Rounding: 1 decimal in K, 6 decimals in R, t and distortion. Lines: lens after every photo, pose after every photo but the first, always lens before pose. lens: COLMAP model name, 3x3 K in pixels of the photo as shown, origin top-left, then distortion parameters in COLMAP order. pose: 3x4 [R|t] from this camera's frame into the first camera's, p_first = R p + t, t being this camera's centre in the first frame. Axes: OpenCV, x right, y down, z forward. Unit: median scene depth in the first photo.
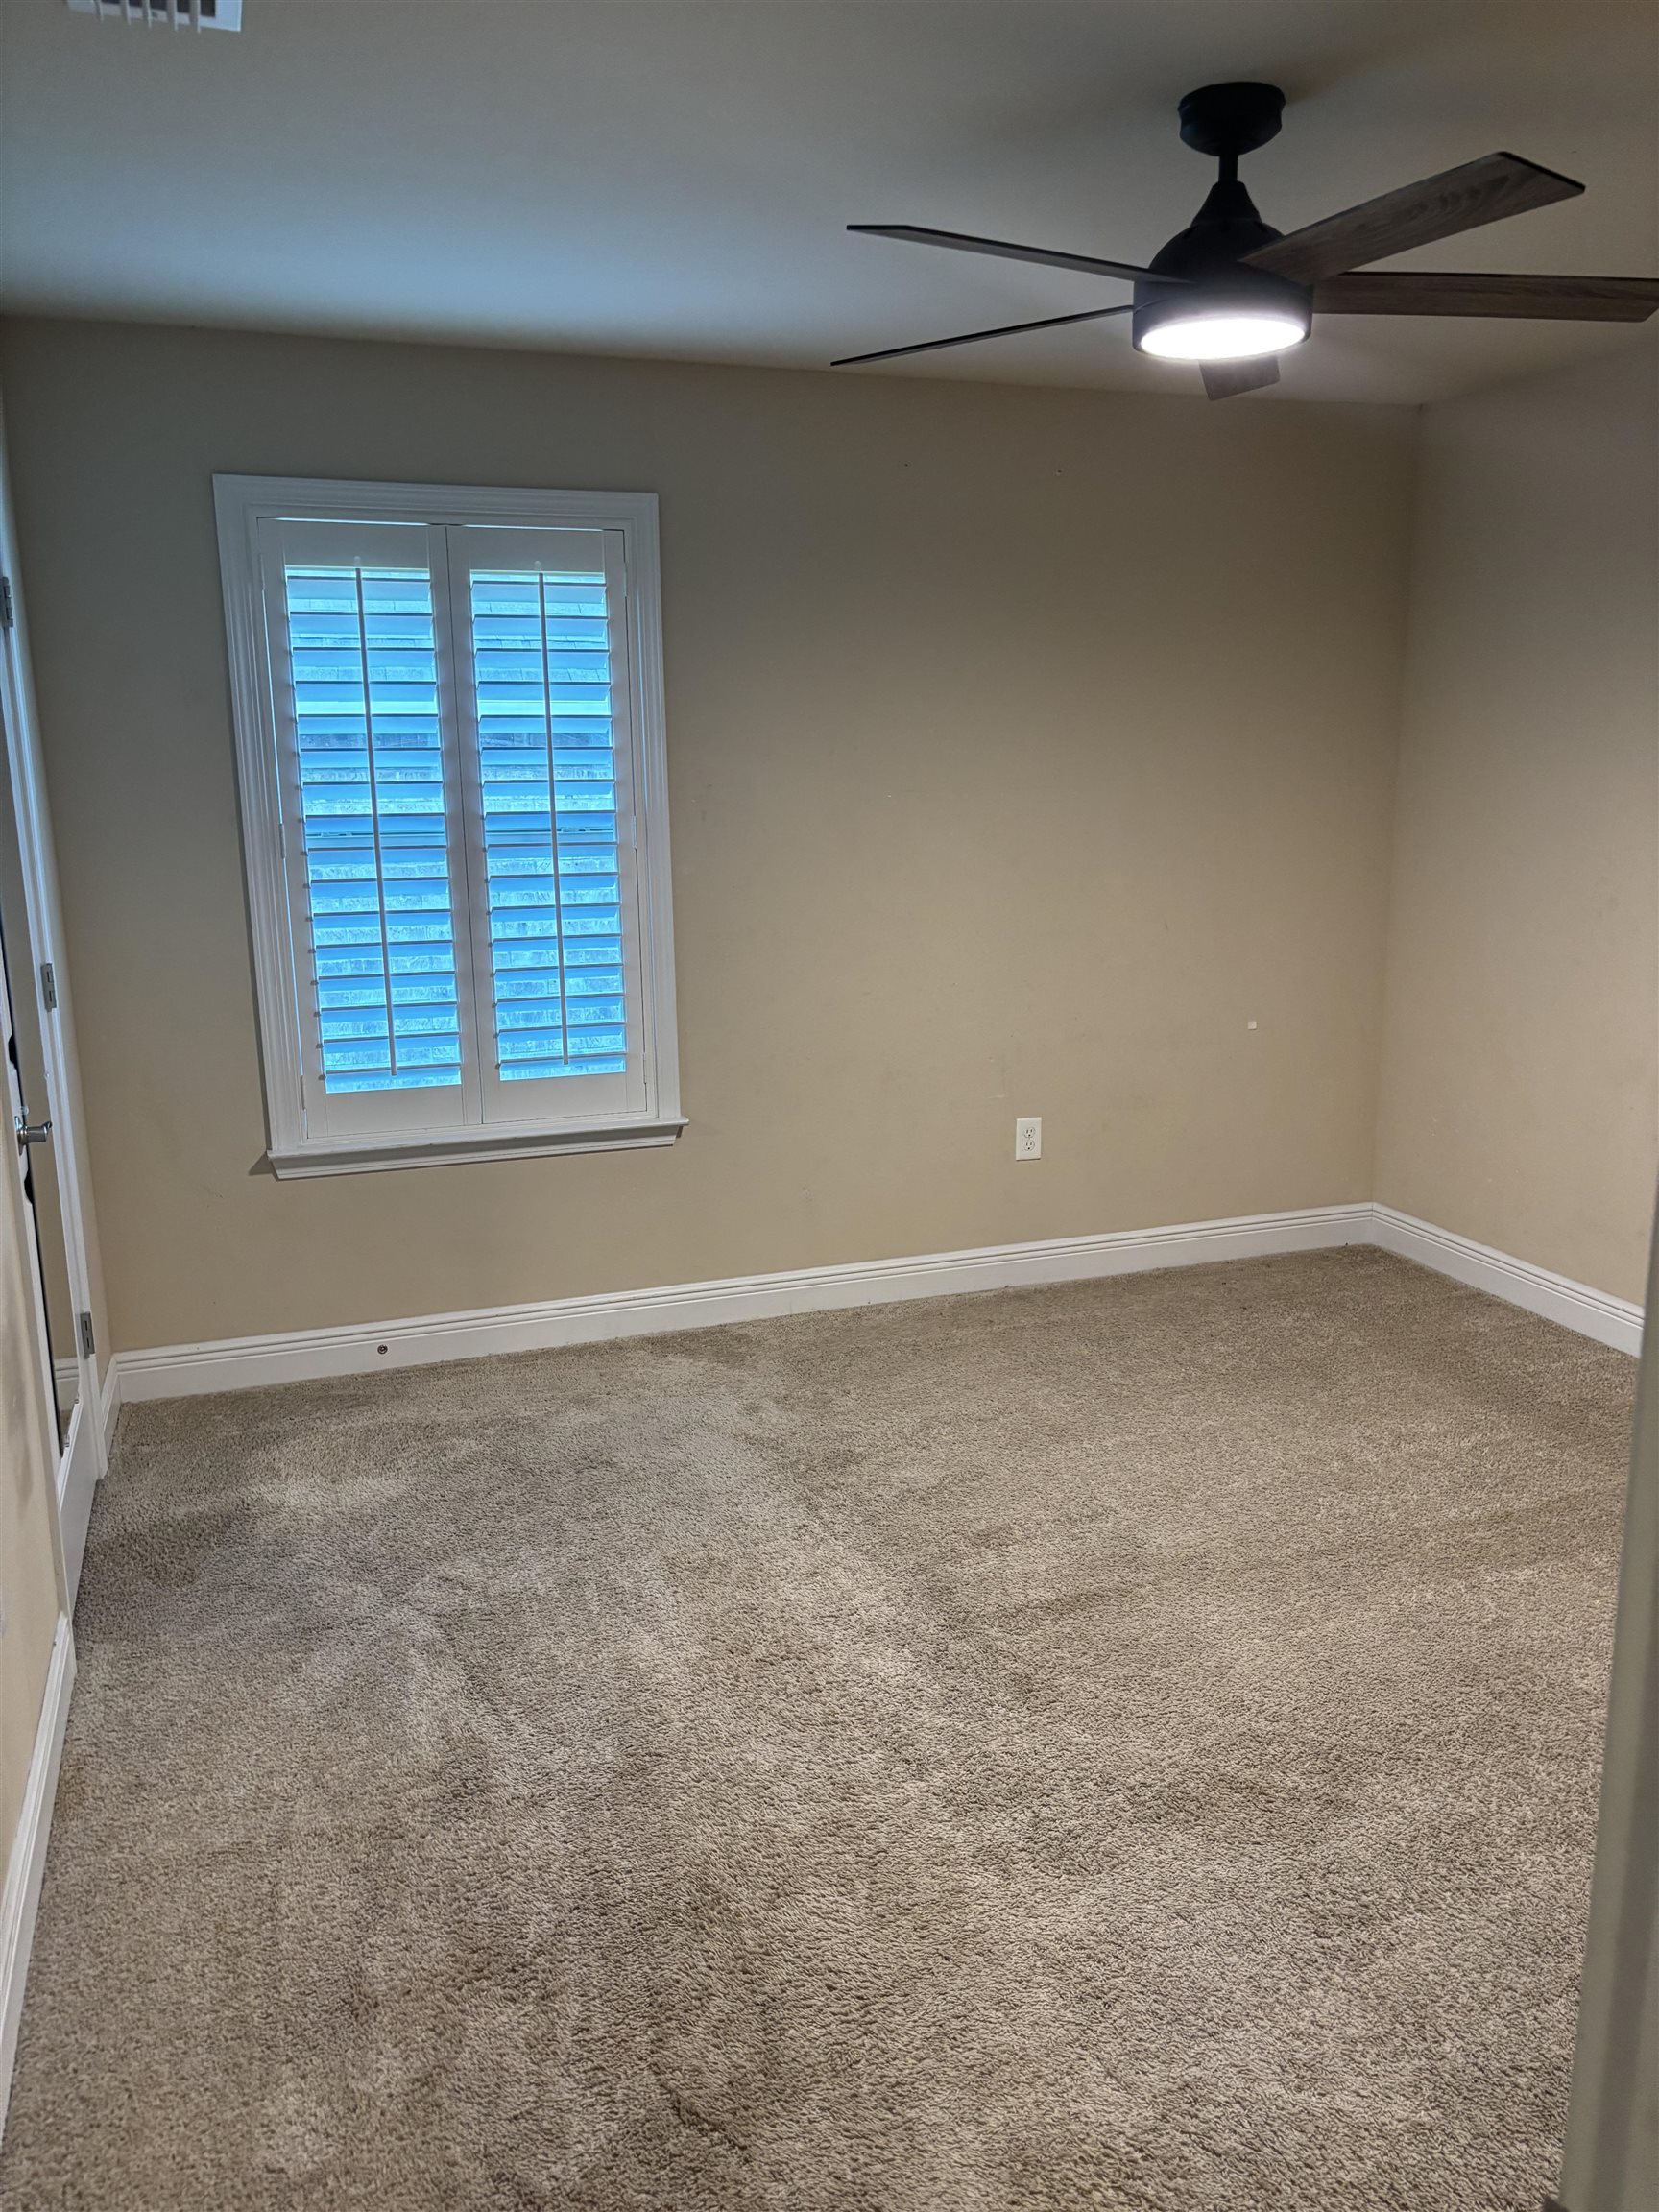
lens RADIAL K [[1686.5, 0, 830.8], [0, 1686.5, 1108.8], [0, 0, 1]] dist [0.056471, -0.044030]
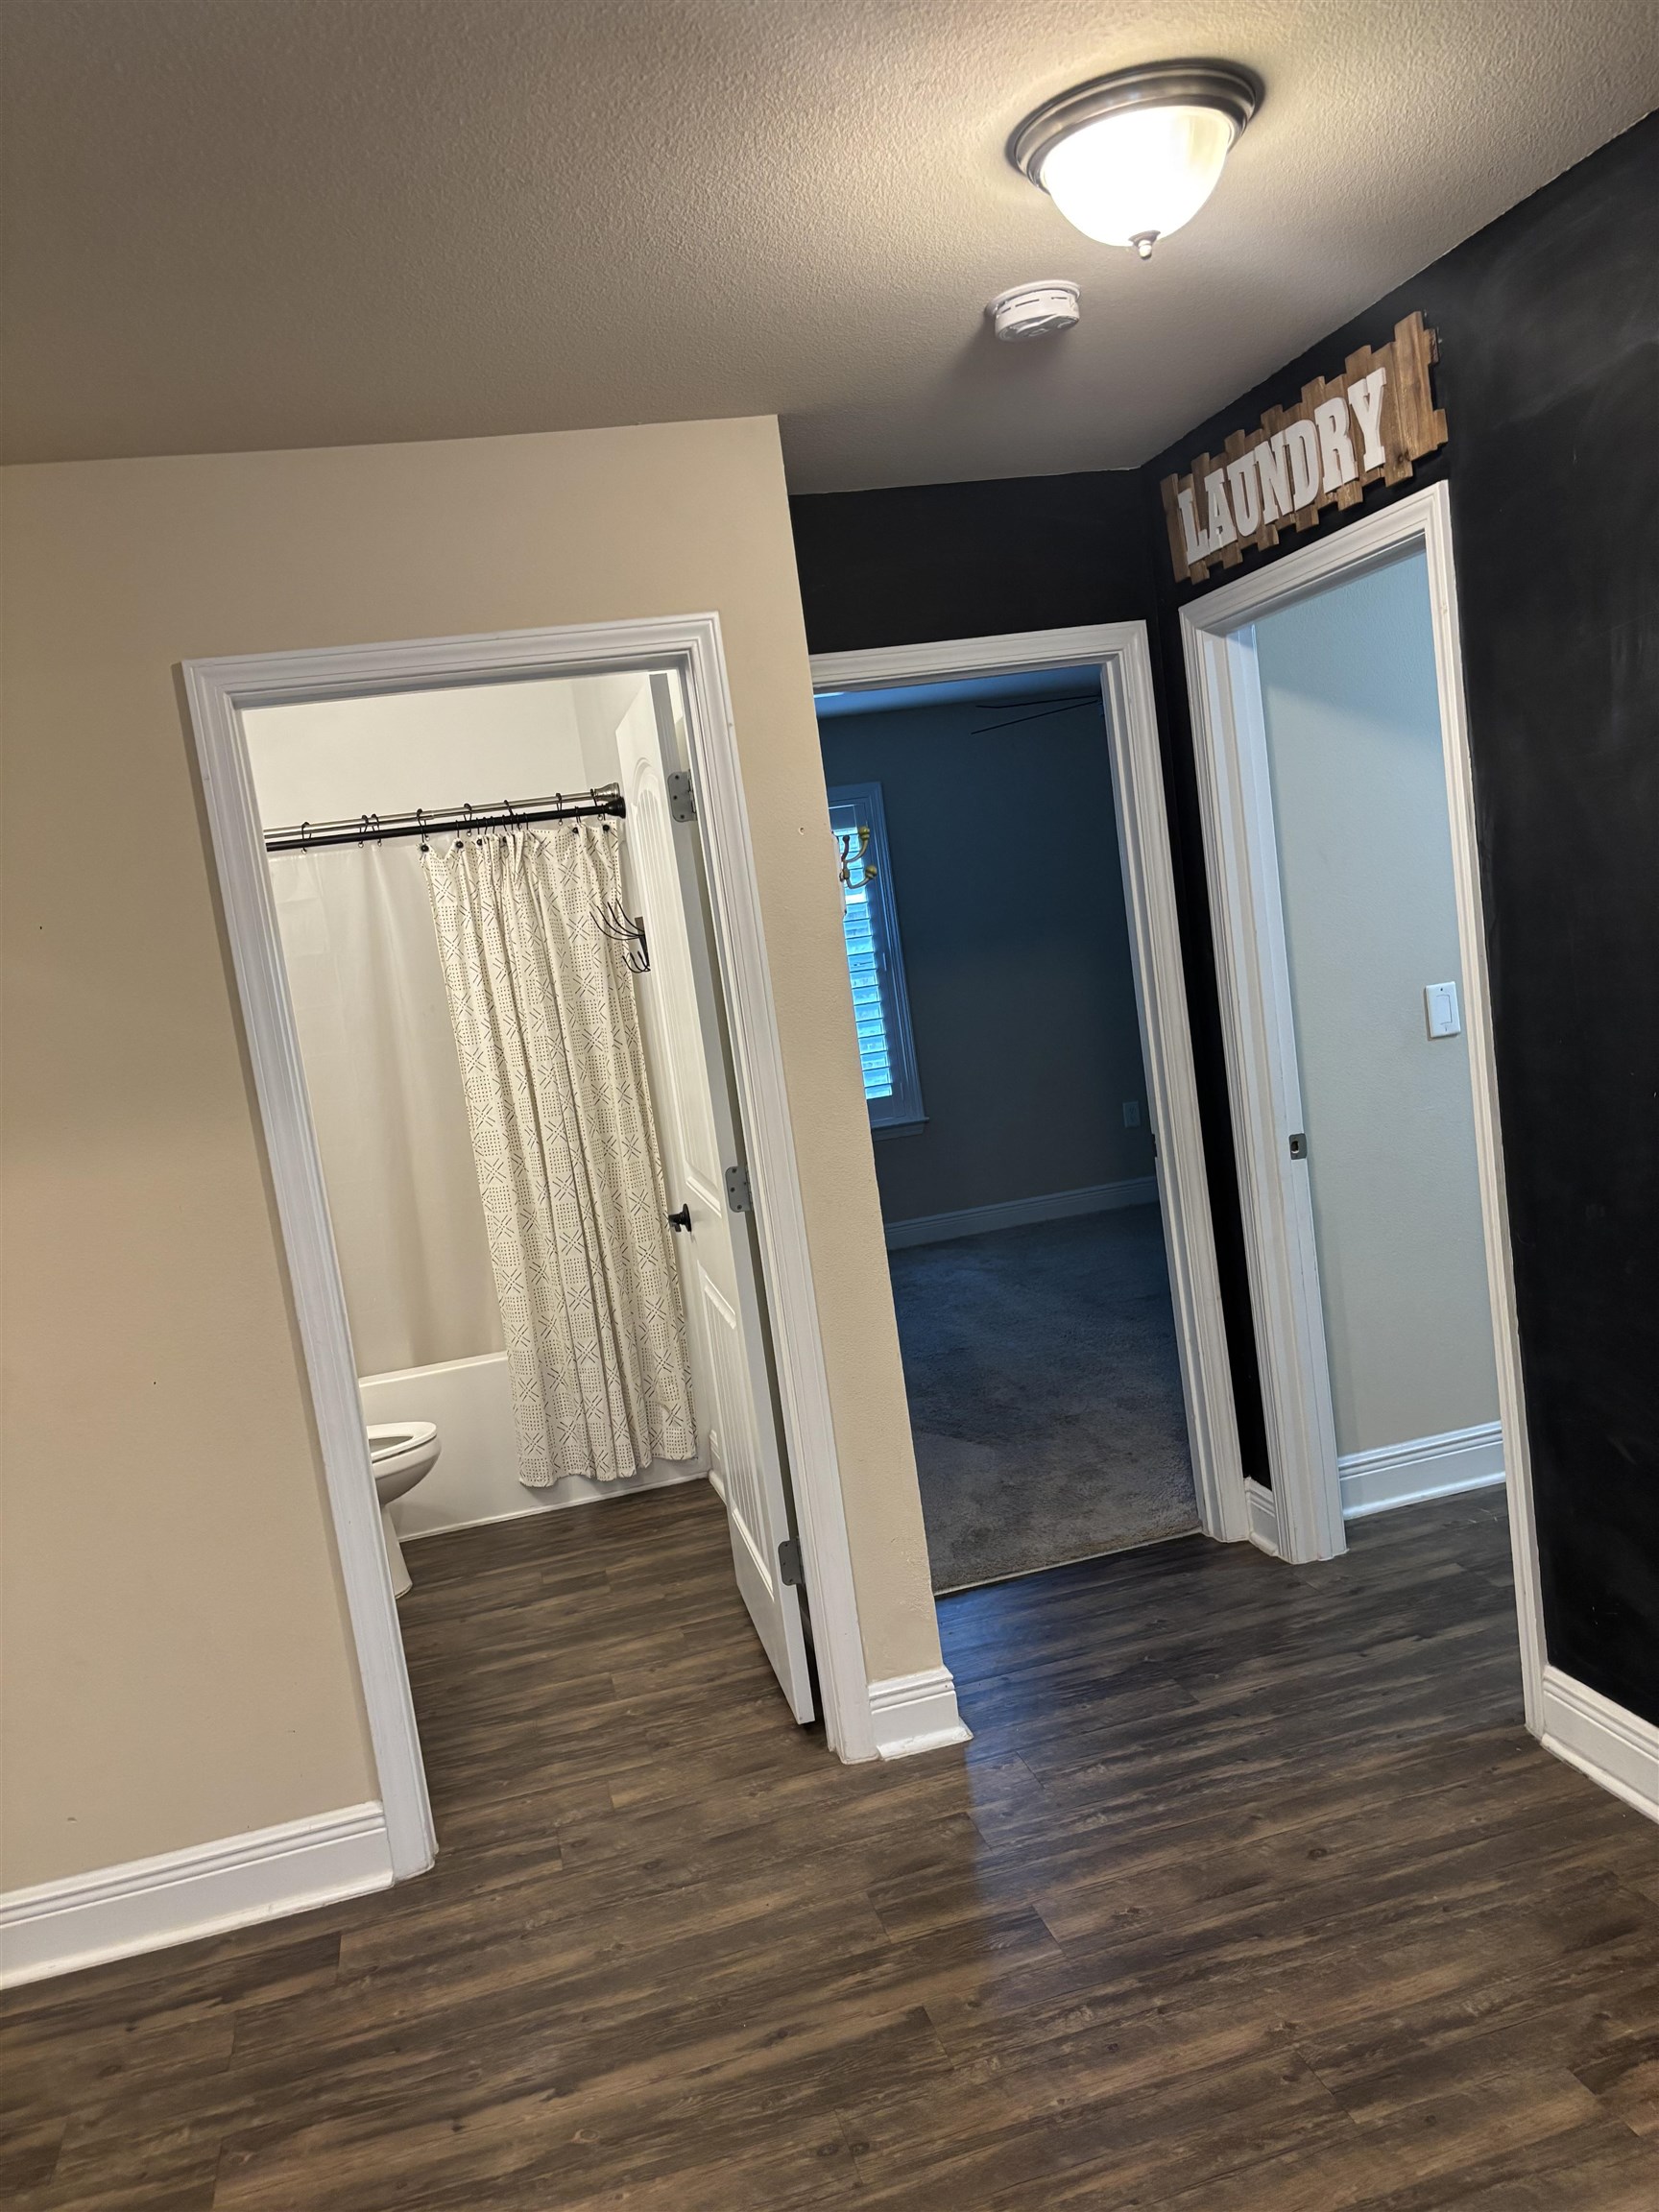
lens RADIAL K [[1686.5, 0, 826.9], [0, 1686.5, 1107.4], [0, 0, 1]] dist [0.056471, -0.044030]
pose [[0.987858, -0.114476, -0.105035, -0.005654], [0.104703, 0.990025, -0.094274, 0.164927], [0.114779, 0.082131, 0.989990, -0.834174]]
